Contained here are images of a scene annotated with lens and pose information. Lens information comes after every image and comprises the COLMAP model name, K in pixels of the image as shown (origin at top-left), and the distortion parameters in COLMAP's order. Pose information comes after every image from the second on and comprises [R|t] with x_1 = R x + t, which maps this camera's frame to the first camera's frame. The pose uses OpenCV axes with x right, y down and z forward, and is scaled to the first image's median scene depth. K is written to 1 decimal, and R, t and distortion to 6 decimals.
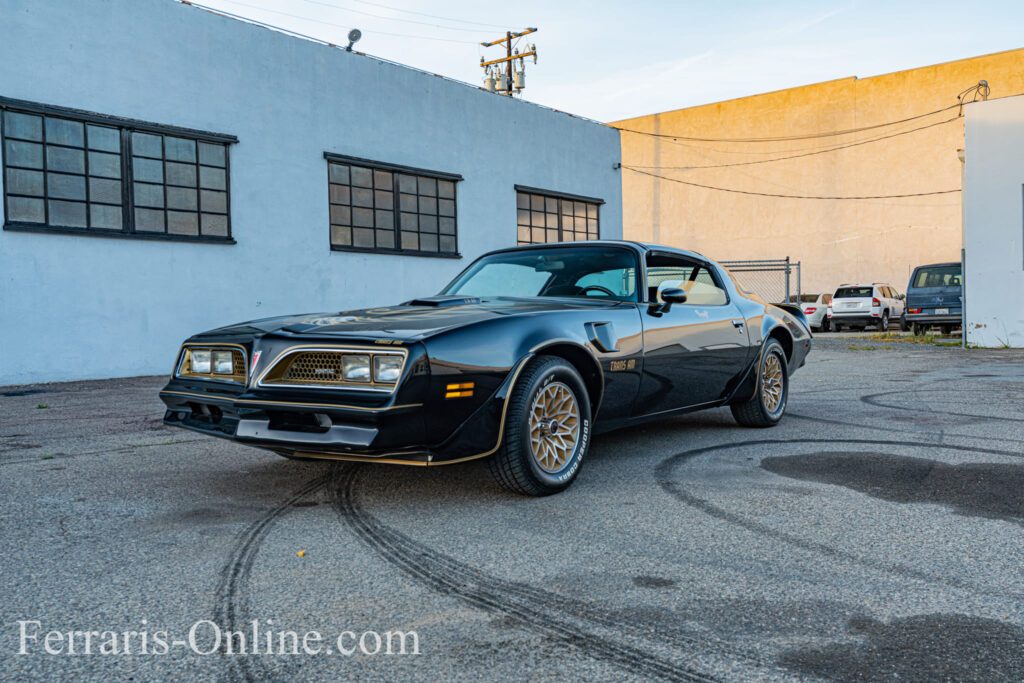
lens RADIAL K [[887.4, 0, 509.9], [0, 887.4, 344.7], [0, 0, 1]] dist [0.014102, -0.002542]
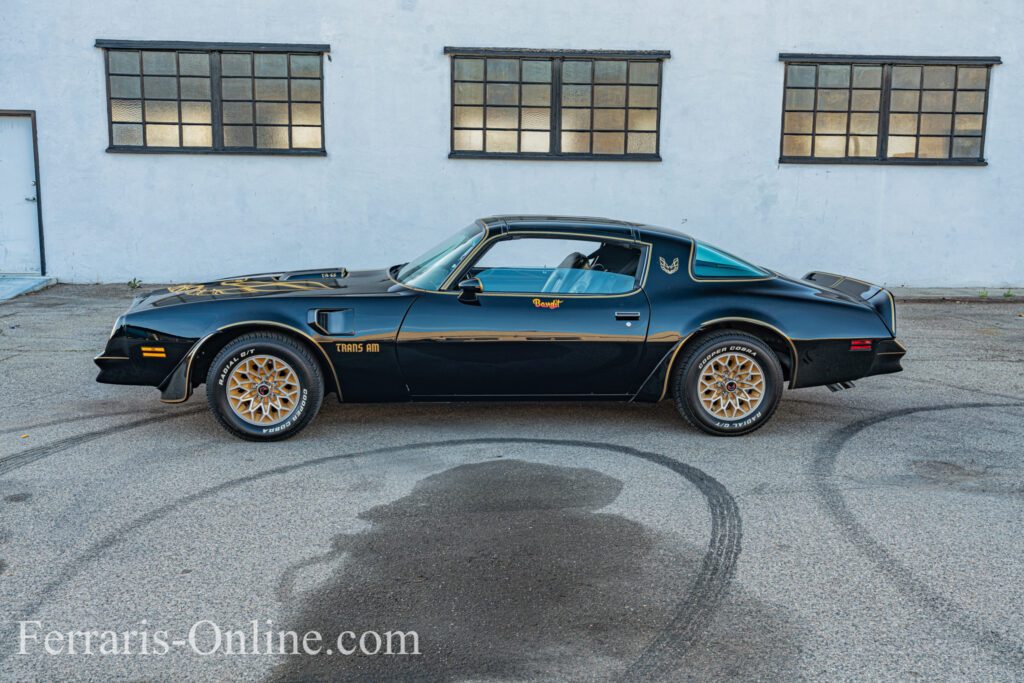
lens RADIAL K [[980.5, 0, 510.6], [0, 980.5, 350.8], [0, 0, 1]] dist [0.016440, 0.000000]
pose [[0.662484, 0.146921, -0.734526, 0.389518], [-0.047549, 0.986847, 0.154505, -0.058188], [0.747565, -0.067431, 0.660757, 0.104879]]
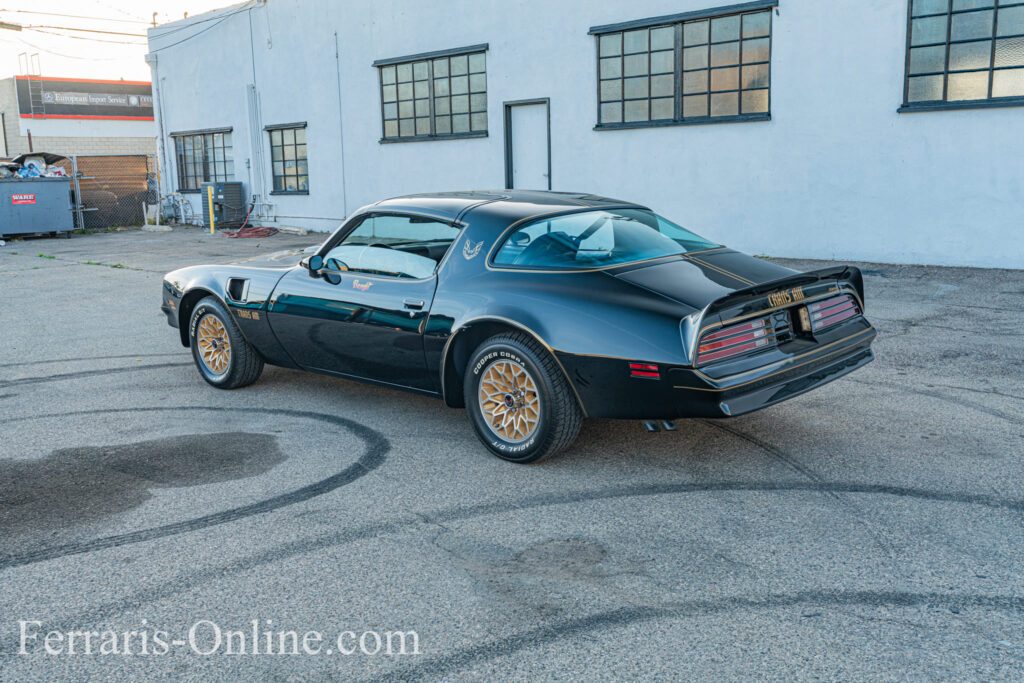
lens RADIAL K [[980.5, 0, 515.7], [0, 980.5, 354.1], [0, 0, 1]] dist [0.016440, 0.000000]
pose [[-0.113839, 0.211408, -0.970746, 0.477649], [0.000415, 0.977108, 0.212745, -0.072027], [0.993499, 0.023816, -0.111321, 0.506463]]
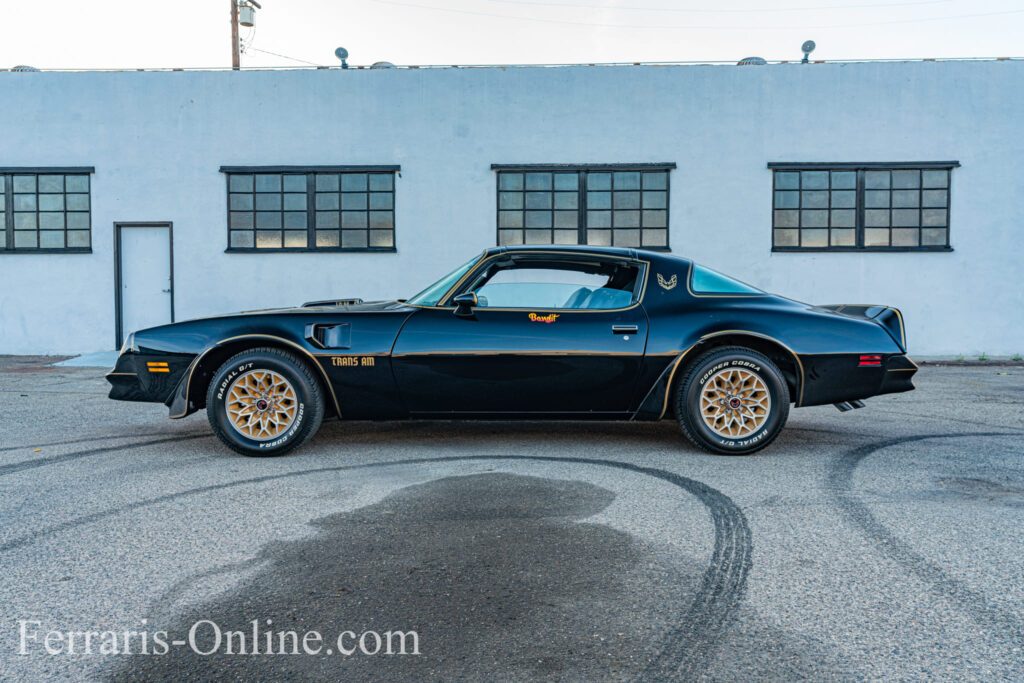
lens RADIAL K [[730.8, 0, 508.0], [0, 730.8, 345.4], [0, 0, 1]] dist [0.000560, 0.007268]
pose [[0.600425, 0.051236, -0.798038, 0.328338], [-0.035733, 0.998668, 0.037233, -0.012908], [0.798883, 0.006161, 0.601455, 0.196881]]
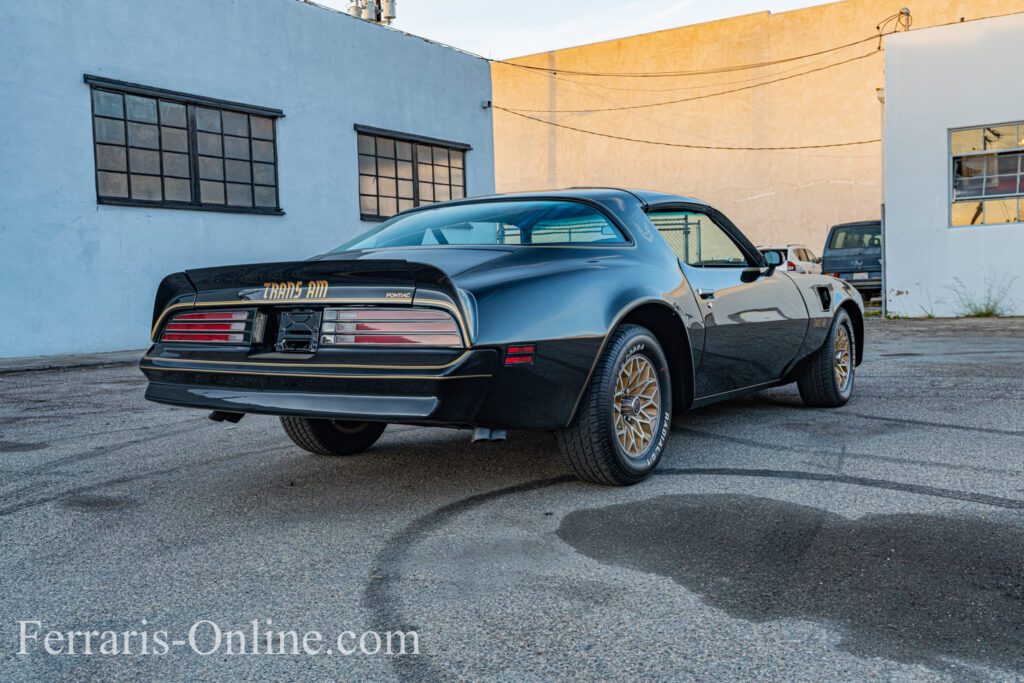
lens RADIAL K [[980.5, 0, 507.8], [0, 980.5, 346.2], [0, 0, 1]] dist [0.016440, 0.000000]
pose [[0.994610, -0.015935, 0.102454, 0.062195], [0.012771, 0.999423, 0.031466, -0.005280], [-0.102897, -0.029988, 0.994240, 0.111697]]
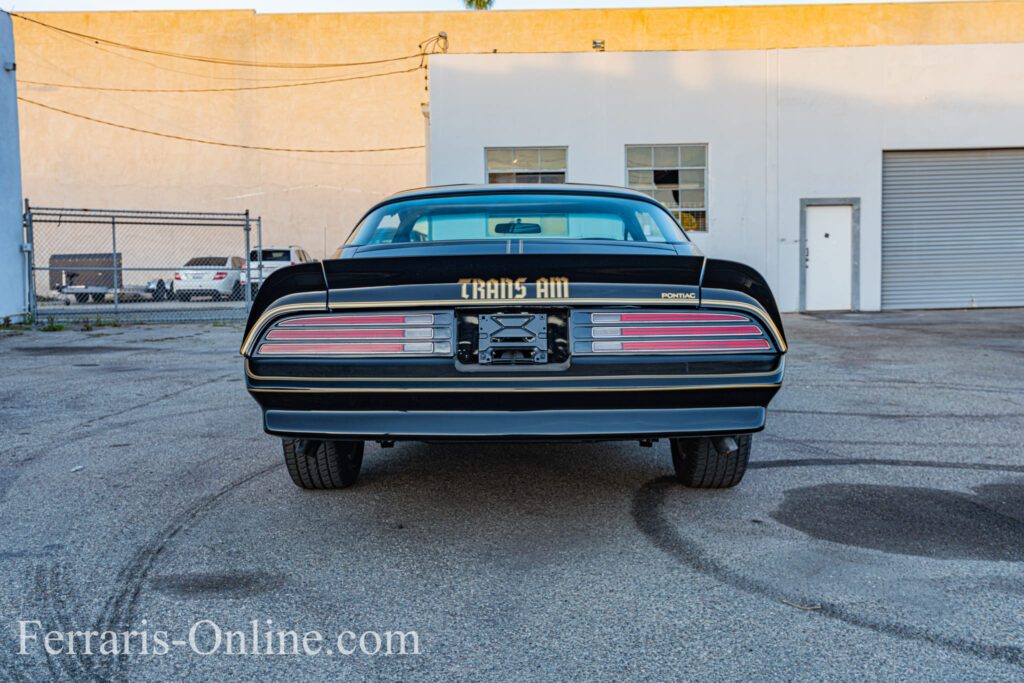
lens RADIAL K [[980.5, 0, 506.9], [0, 980.5, 337.7], [0, 0, 1]] dist [0.016440, 0.000000]
pose [[0.775736, -0.030374, 0.630326, -0.106619], [0.014188, 0.999428, 0.030699, -0.008479], [-0.630898, -0.014872, 0.775724, 0.211070]]
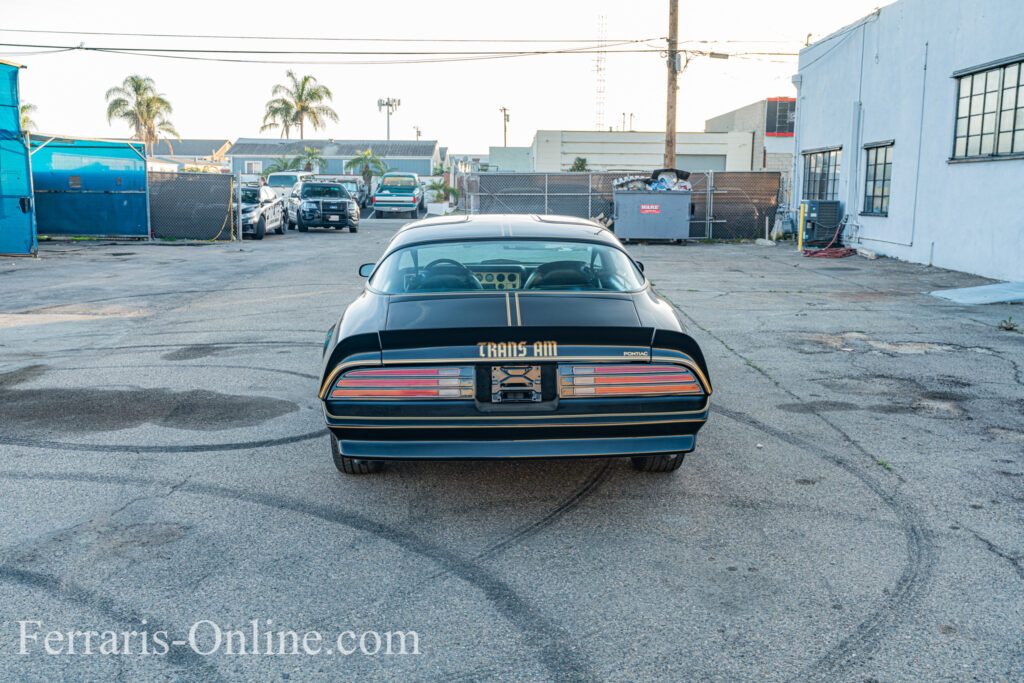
lens RADIAL K [[980.5, 0, 507.7], [0, 980.5, 351.9], [0, 0, 1]] dist [0.016440, 0.000000]
pose [[-0.782082, 0.117994, -0.611903, 0.315192], [-0.007568, 0.980040, 0.198655, -0.077406], [0.623130, 0.159995, -0.765579, 0.789732]]
